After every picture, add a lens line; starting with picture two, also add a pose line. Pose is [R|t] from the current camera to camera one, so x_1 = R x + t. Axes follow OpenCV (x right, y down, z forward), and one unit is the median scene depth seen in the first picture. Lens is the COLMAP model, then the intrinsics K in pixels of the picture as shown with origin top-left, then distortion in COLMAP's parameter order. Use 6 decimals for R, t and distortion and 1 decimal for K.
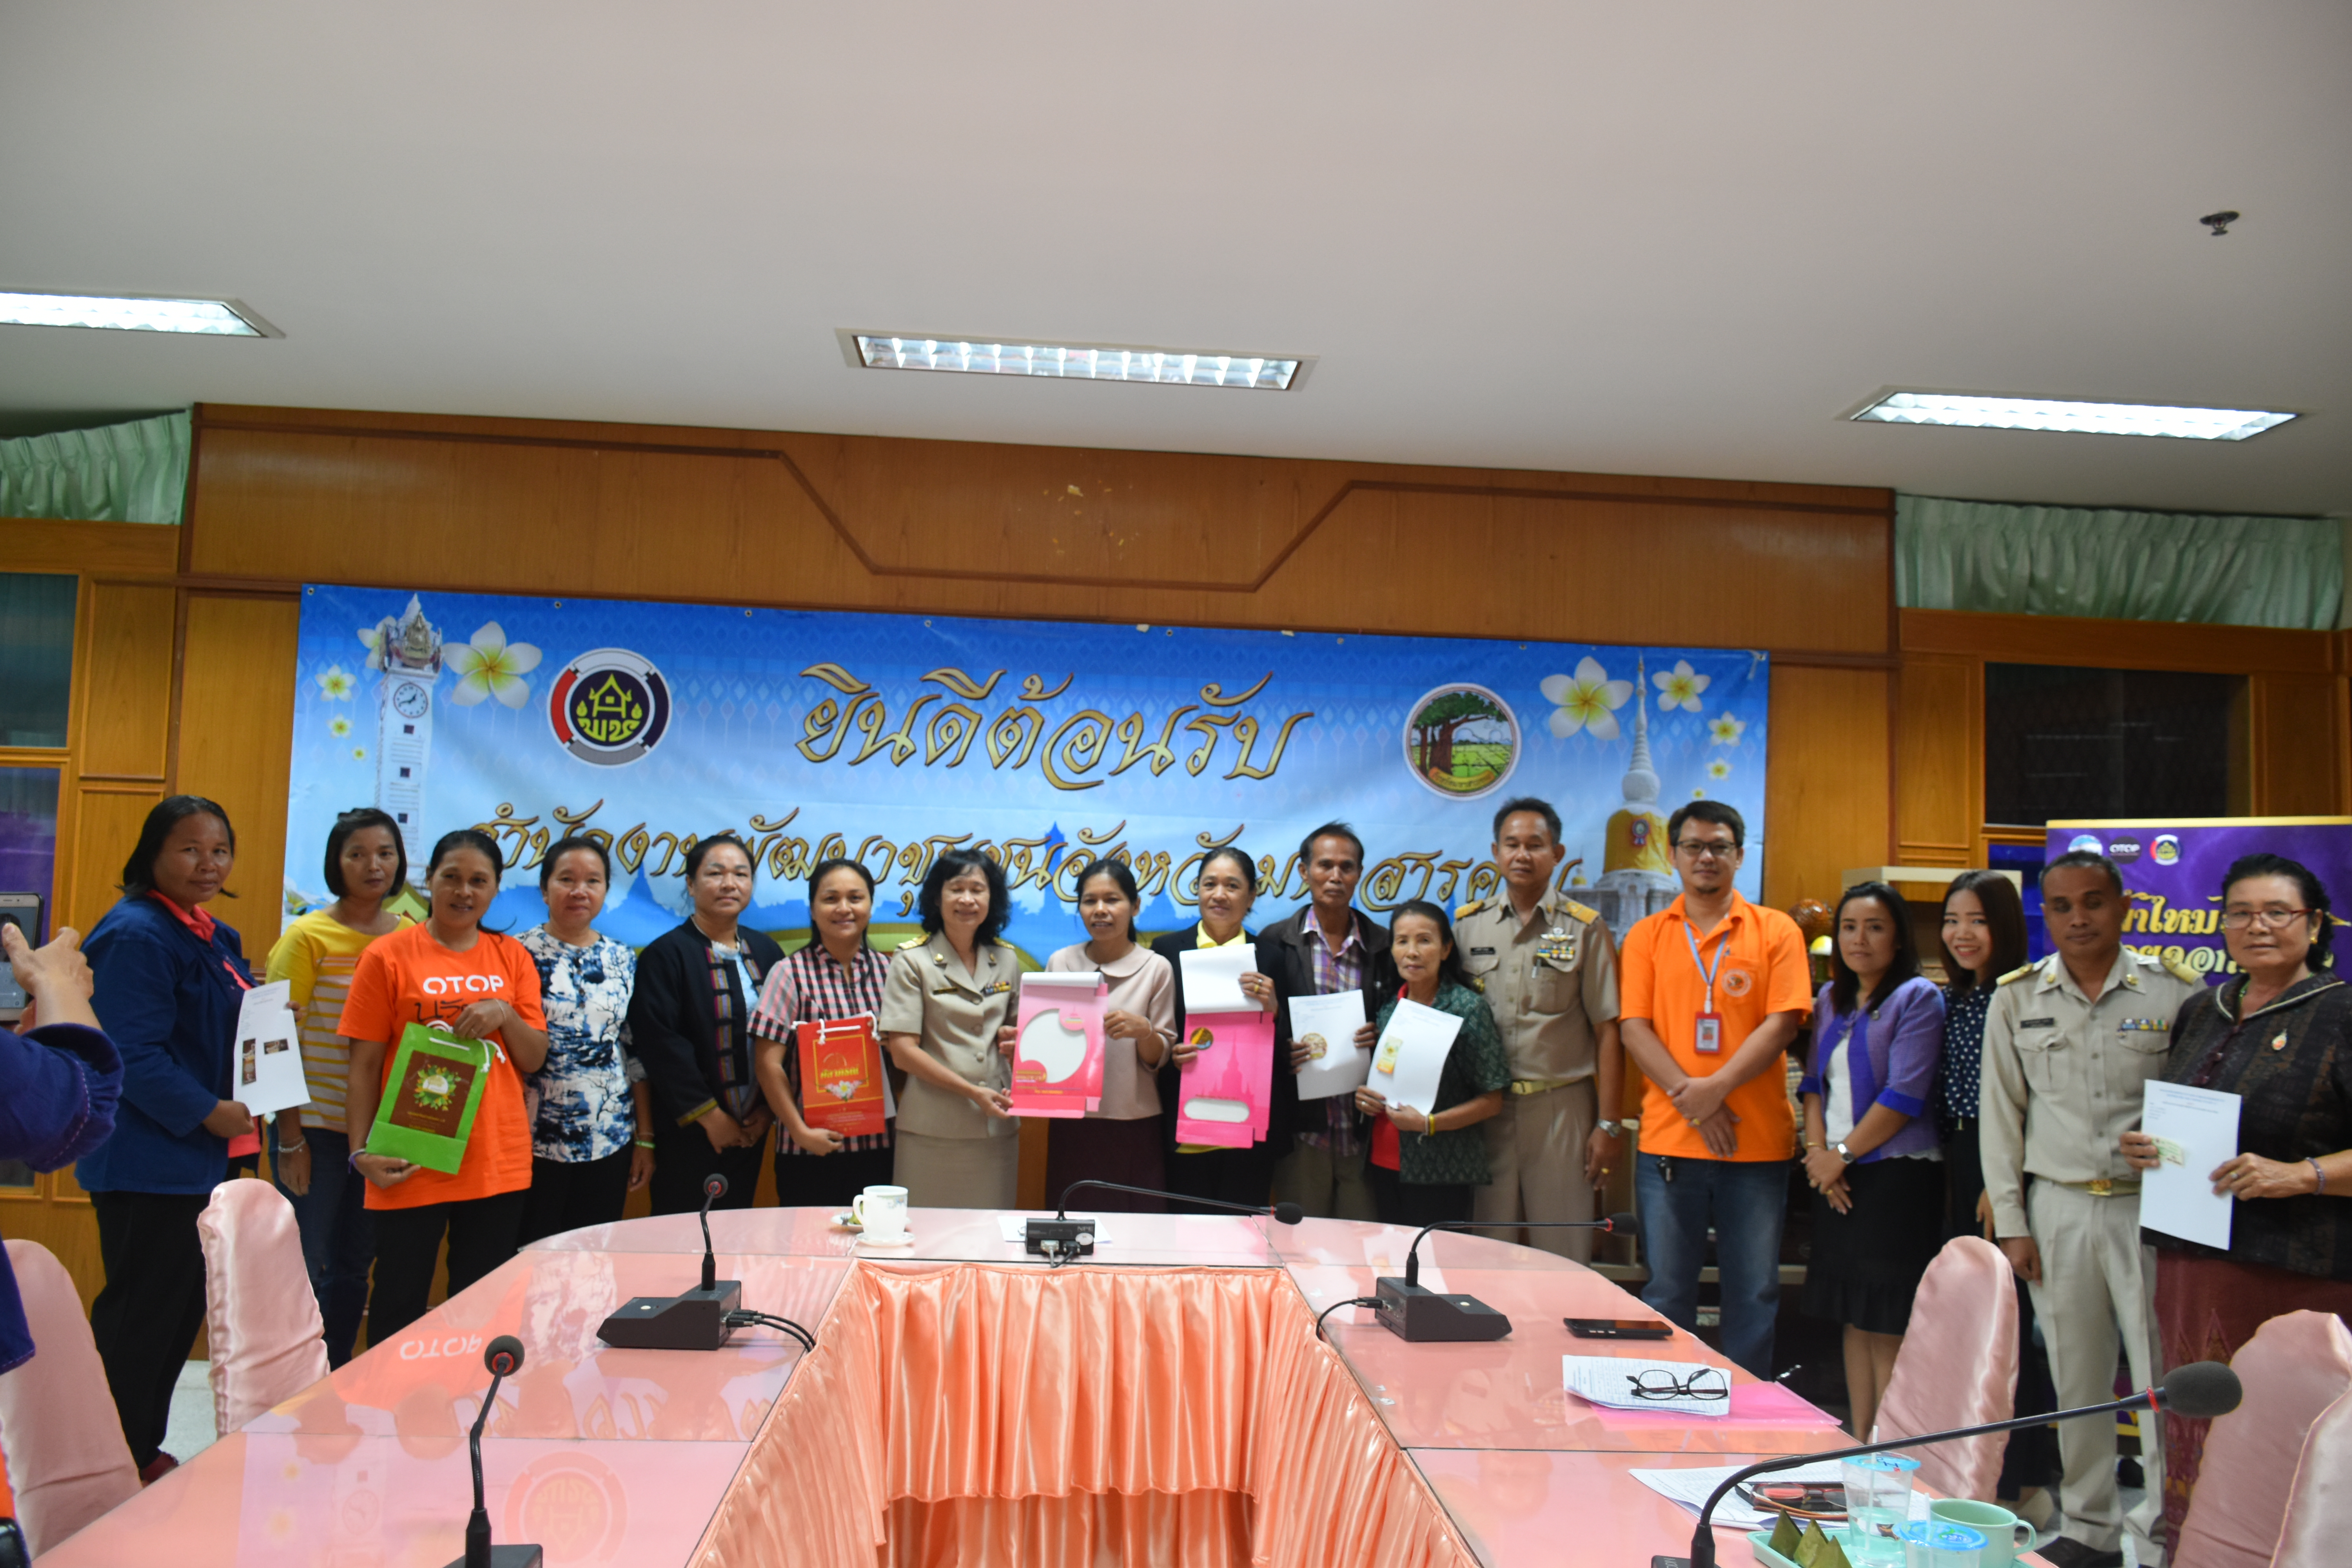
lens RADIAL K [[1746.6, 0, 1154.0], [0, 1746.6, 768.6], [0, 0, 1]] dist [-0.016010, -0.002325]
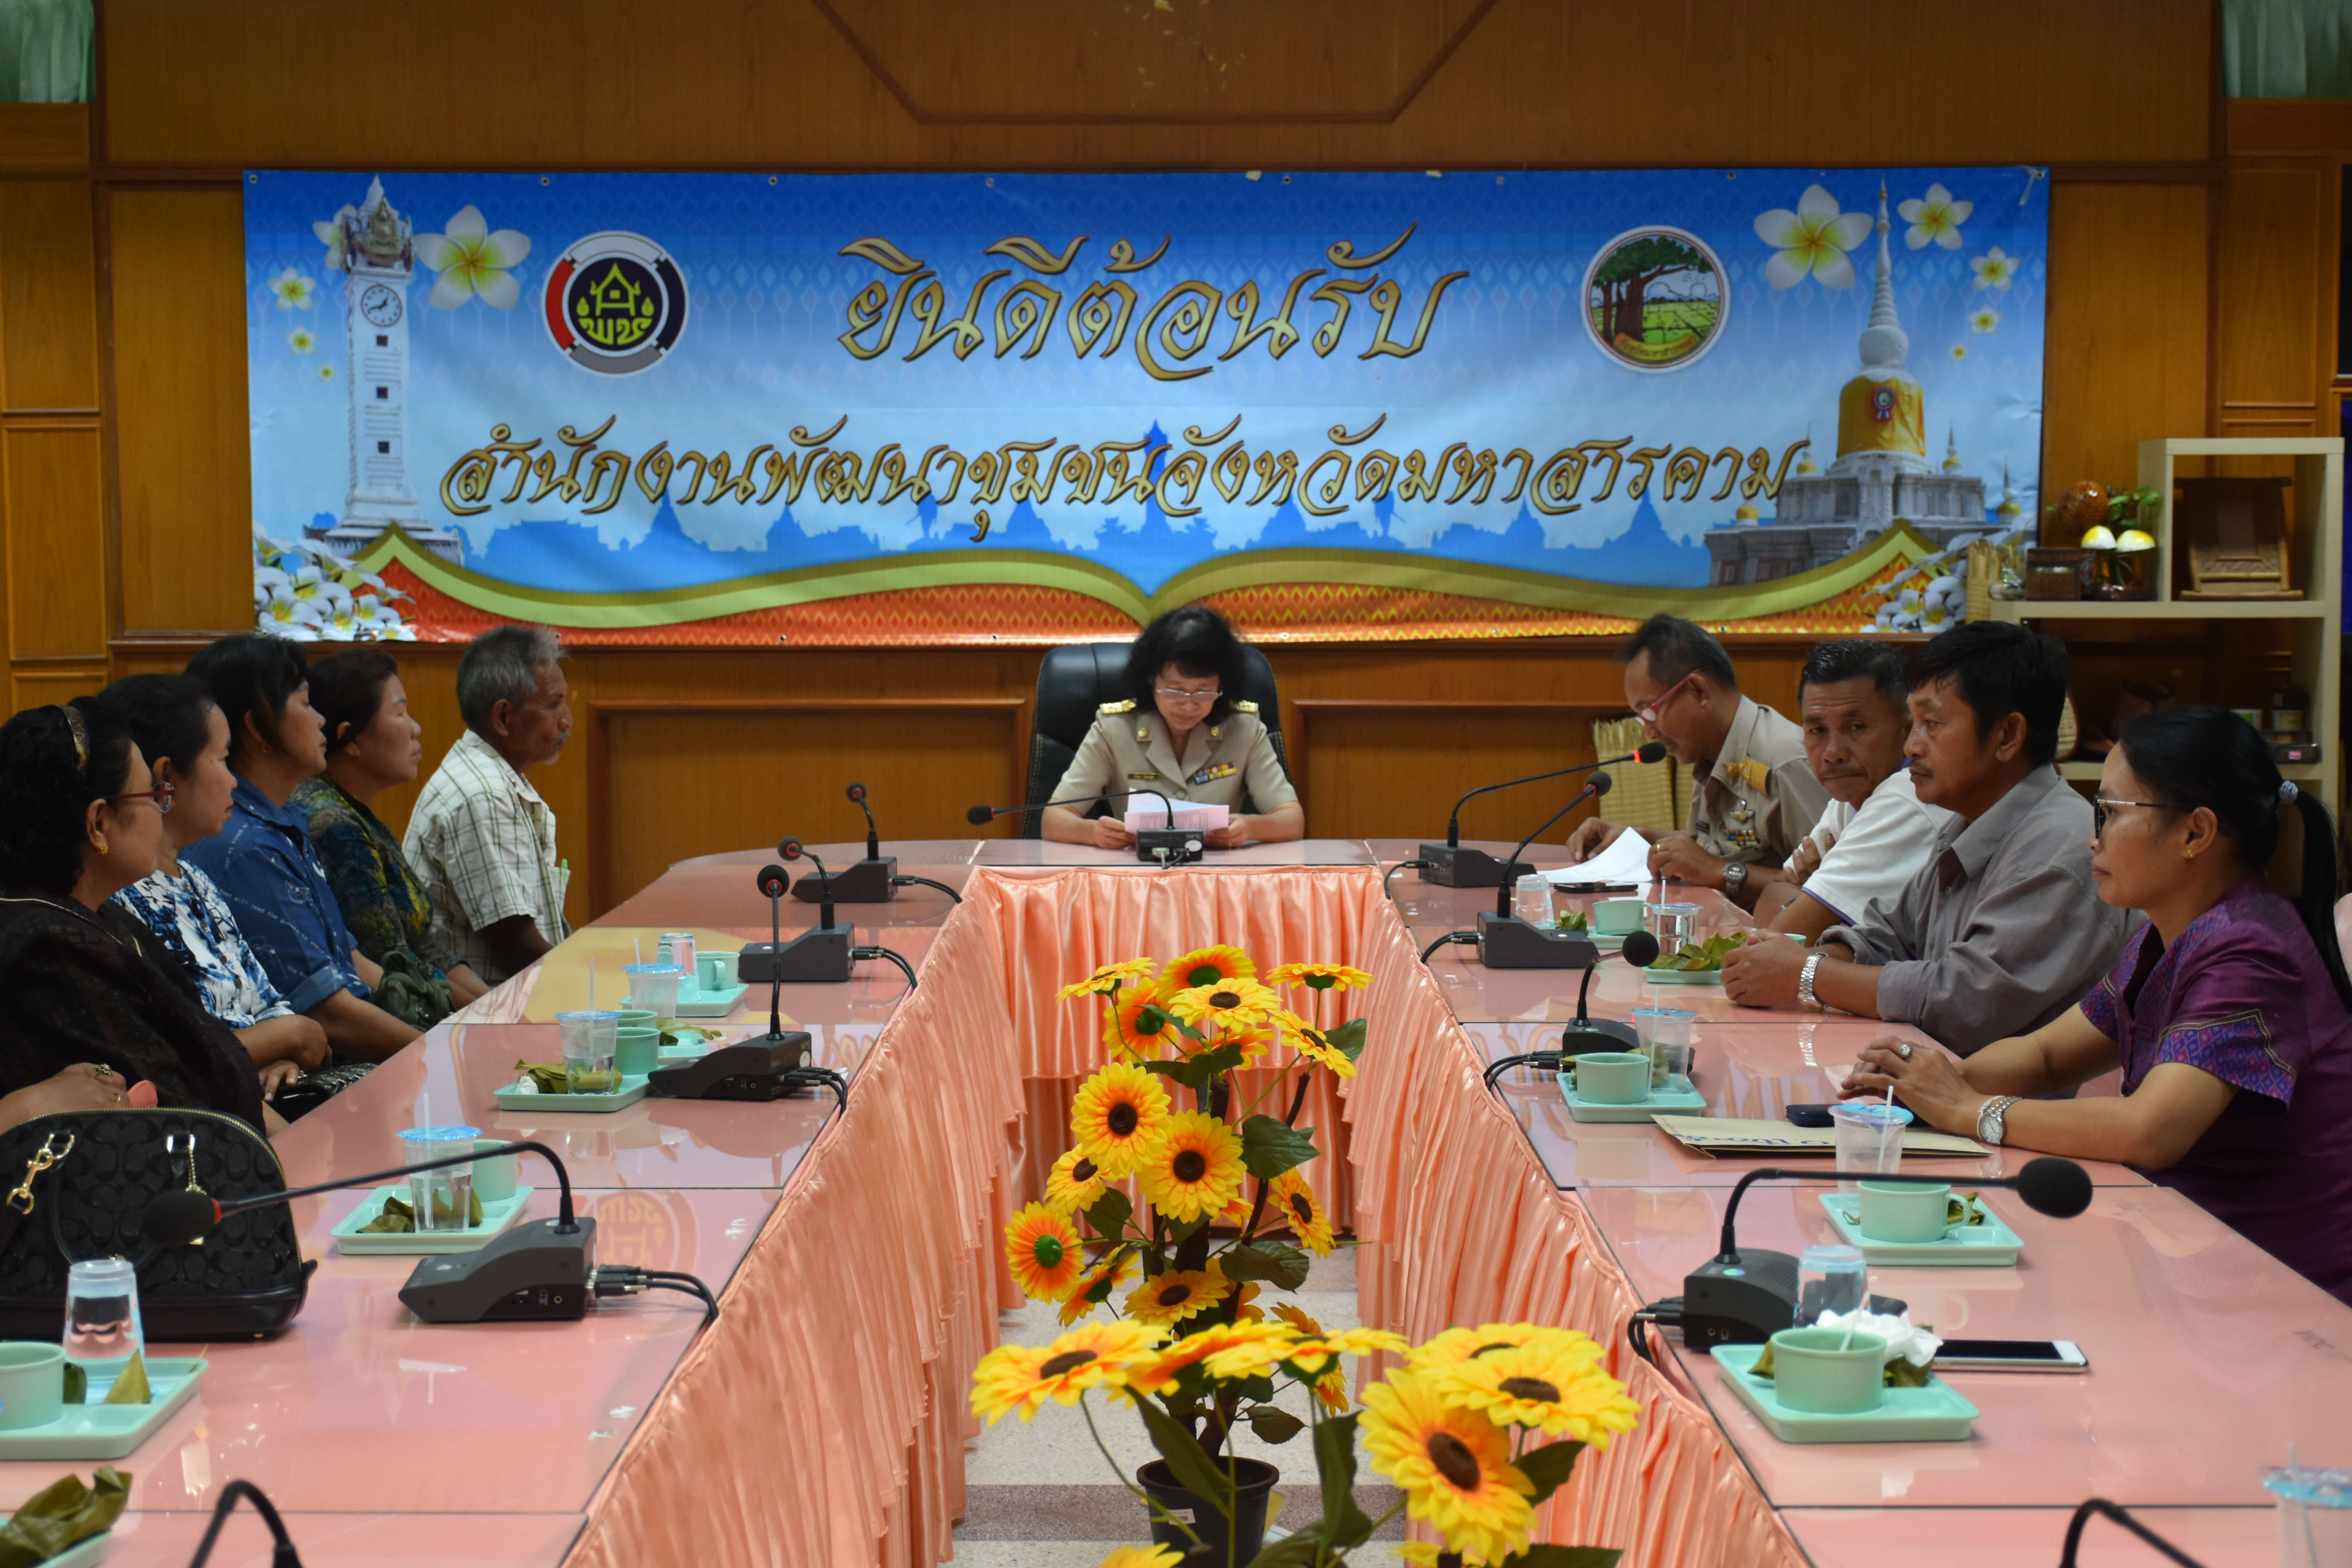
lens RADIAL K [[3637.5, 0, 1112.8], [0, 3637.5, 787.5], [0, 0, 1]] dist [-0.006092, 0.000000]
pose [[0.996132, -0.030106, -0.082547, 0.060617], [0.043021, 0.986268, 0.159453, -0.073966], [0.076613, -0.162387, 0.983748, -0.727541]]
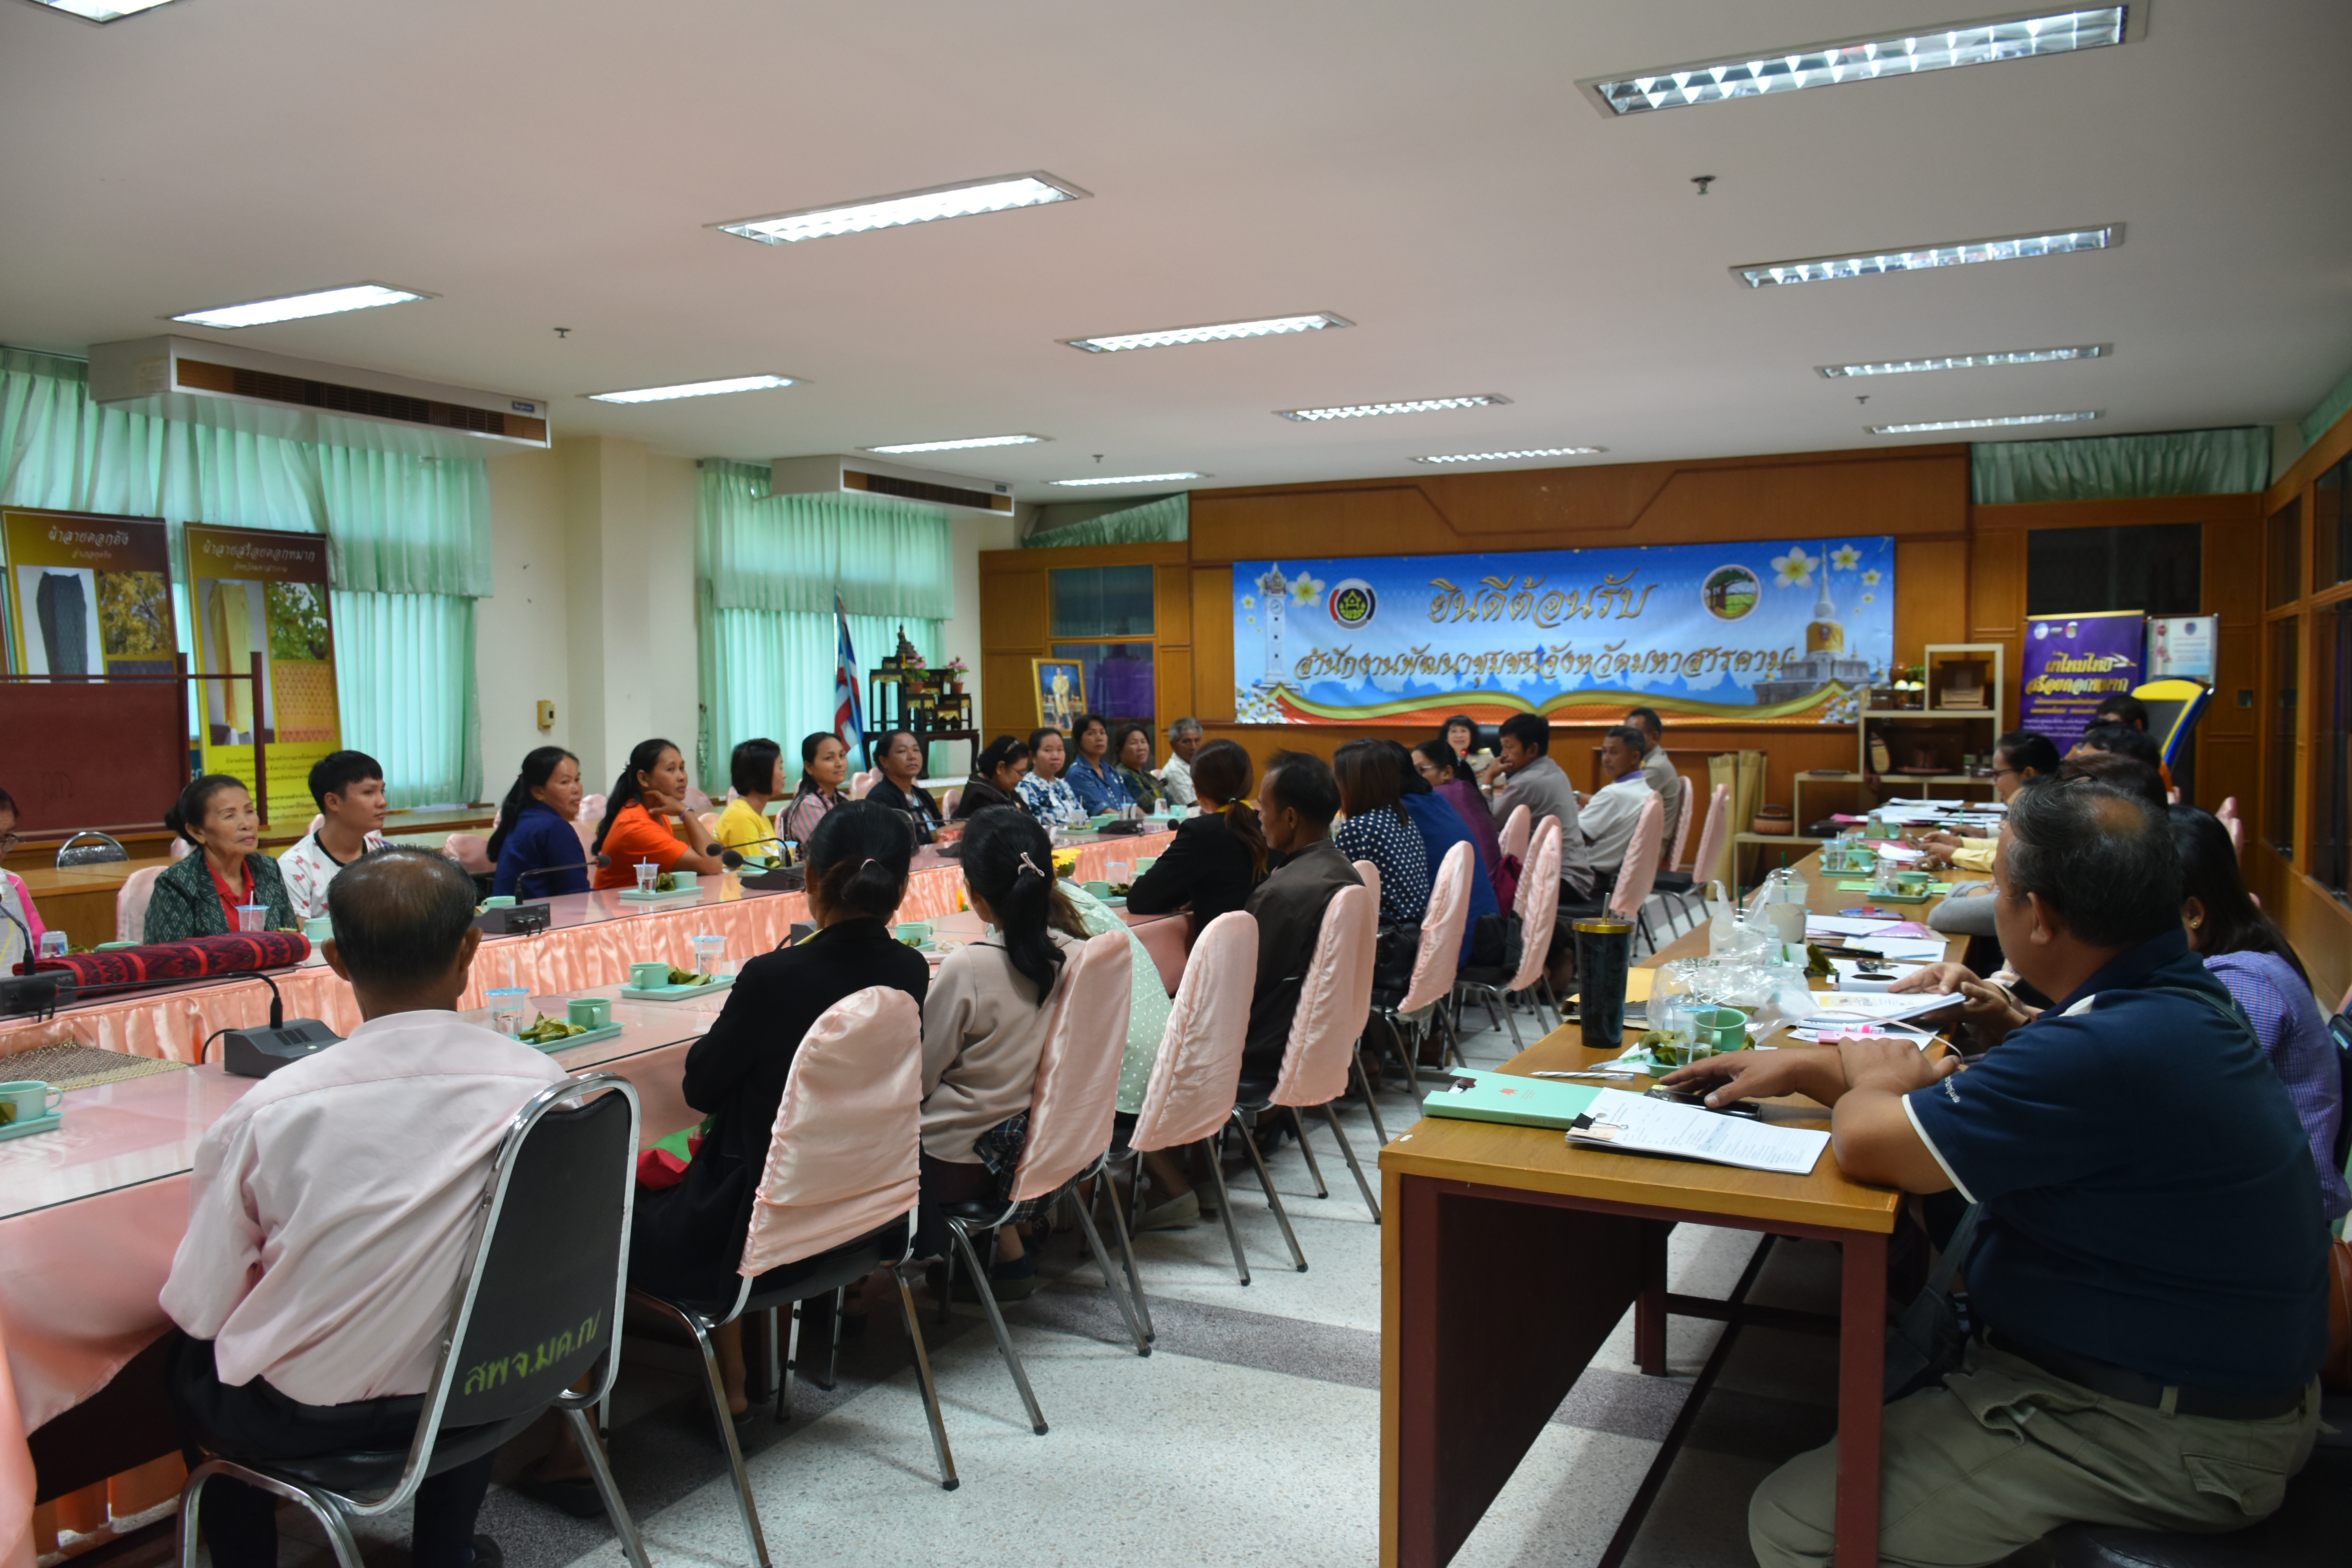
lens RADIAL K [[1746.6, 0, 1176.2], [0, 1746.6, 799.6], [0, 0, 1]] dist [-0.016010, -0.002325]
pose [[0.858679, -0.006190, -0.512477, 0.690686], [0.082302, 0.988615, 0.125960, -0.091015], [0.505863, -0.150337, 0.849412, -1.163278]]
